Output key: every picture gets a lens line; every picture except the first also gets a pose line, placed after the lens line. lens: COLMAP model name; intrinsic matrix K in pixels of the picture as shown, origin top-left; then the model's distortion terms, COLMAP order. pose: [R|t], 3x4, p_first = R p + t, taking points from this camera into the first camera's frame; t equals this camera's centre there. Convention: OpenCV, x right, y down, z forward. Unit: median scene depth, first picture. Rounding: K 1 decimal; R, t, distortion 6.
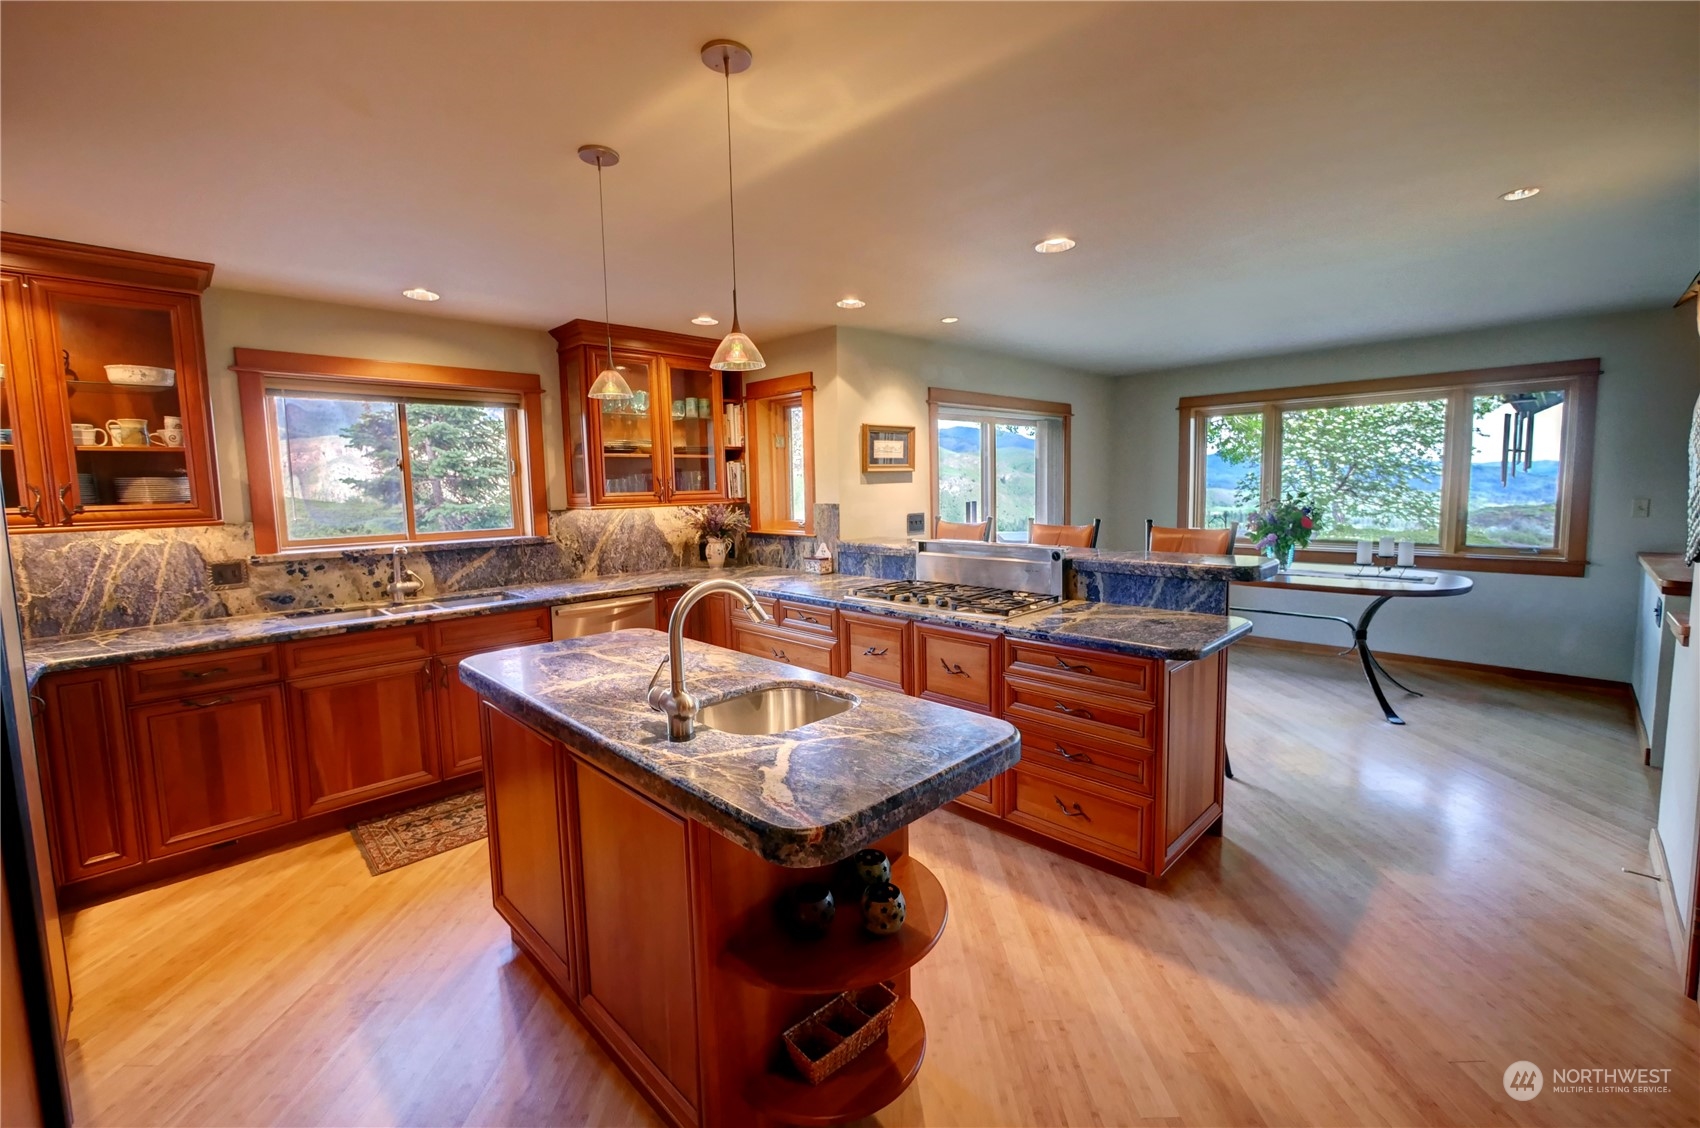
lens RADIAL K [[711.6, 0, 855.1], [0, 711.6, 561.1], [0, 0, 1]] dist [-0.004146, 0.000402]
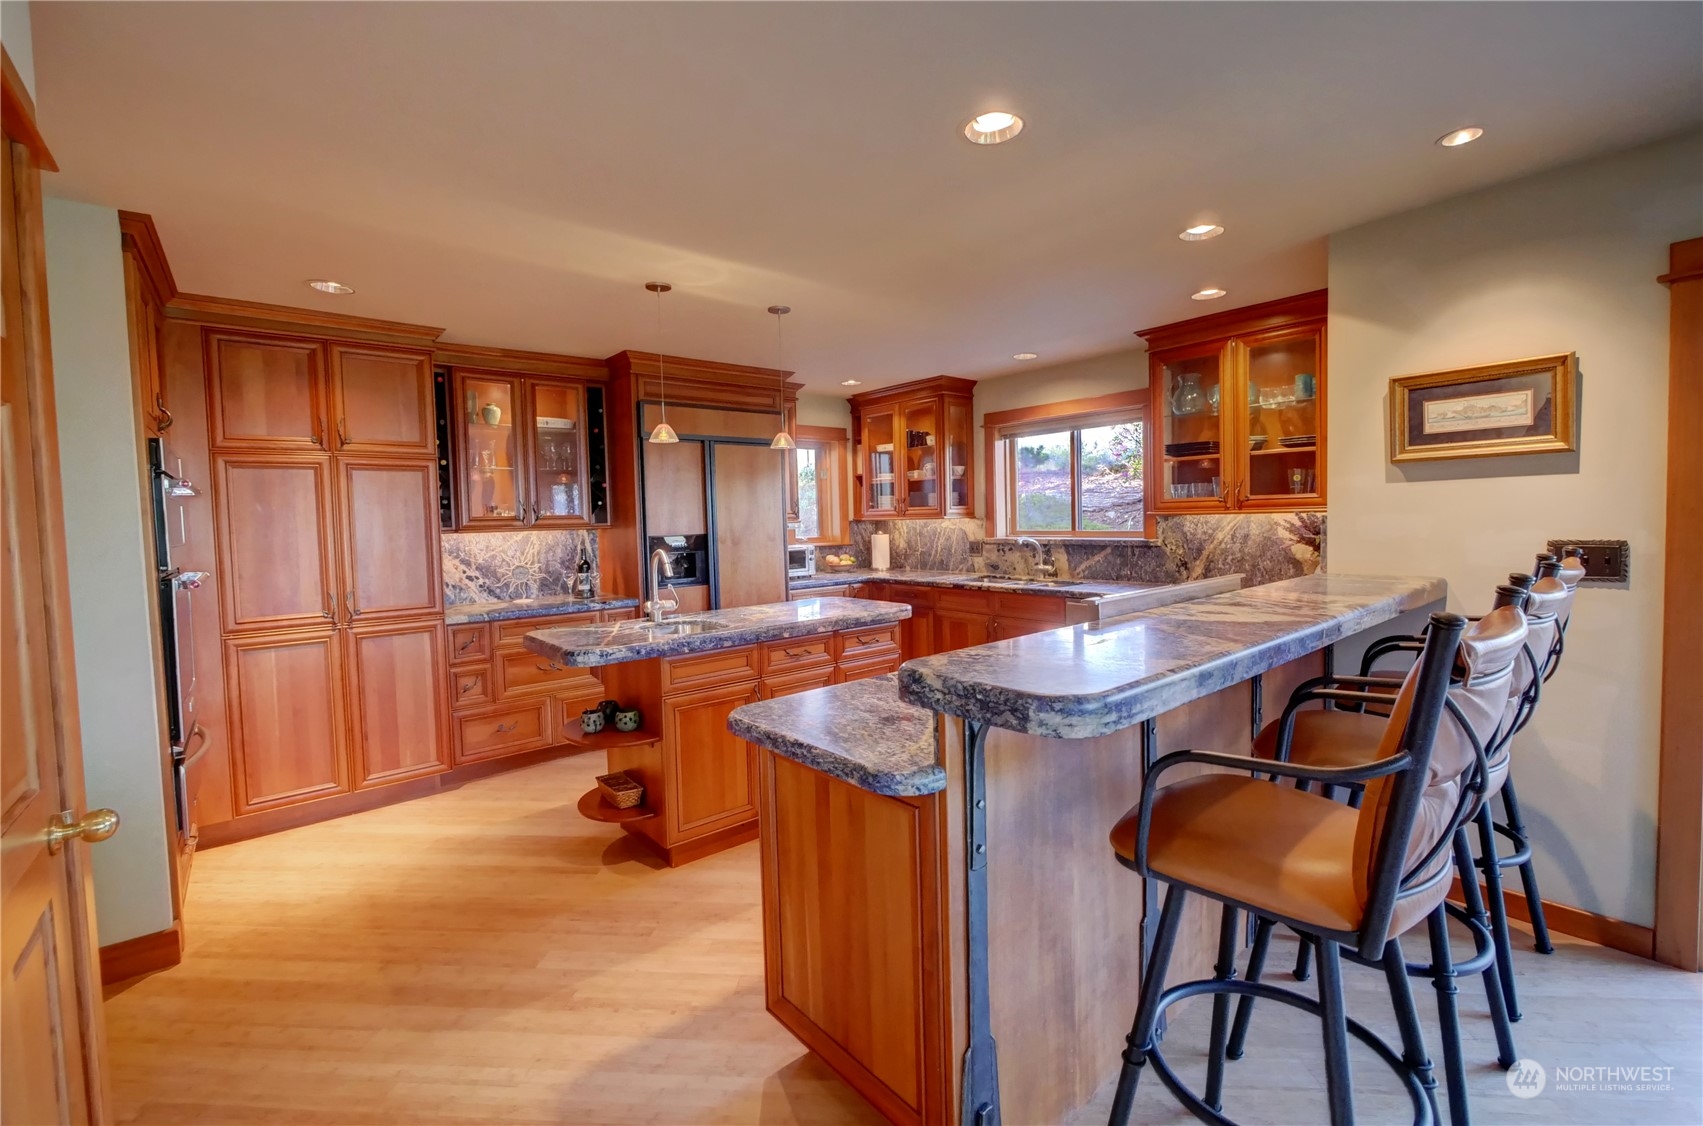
lens RADIAL K [[714.2, 0, 851.5], [0, 714.2, 563.0], [0, 0, 1]] dist [0.001246, 0.000184]
pose [[-0.074266, 0.087917, -0.993355, 0.649716], [-0.081994, 0.992195, 0.093945, -0.063033], [0.993862, 0.088426, -0.066477, 0.622608]]
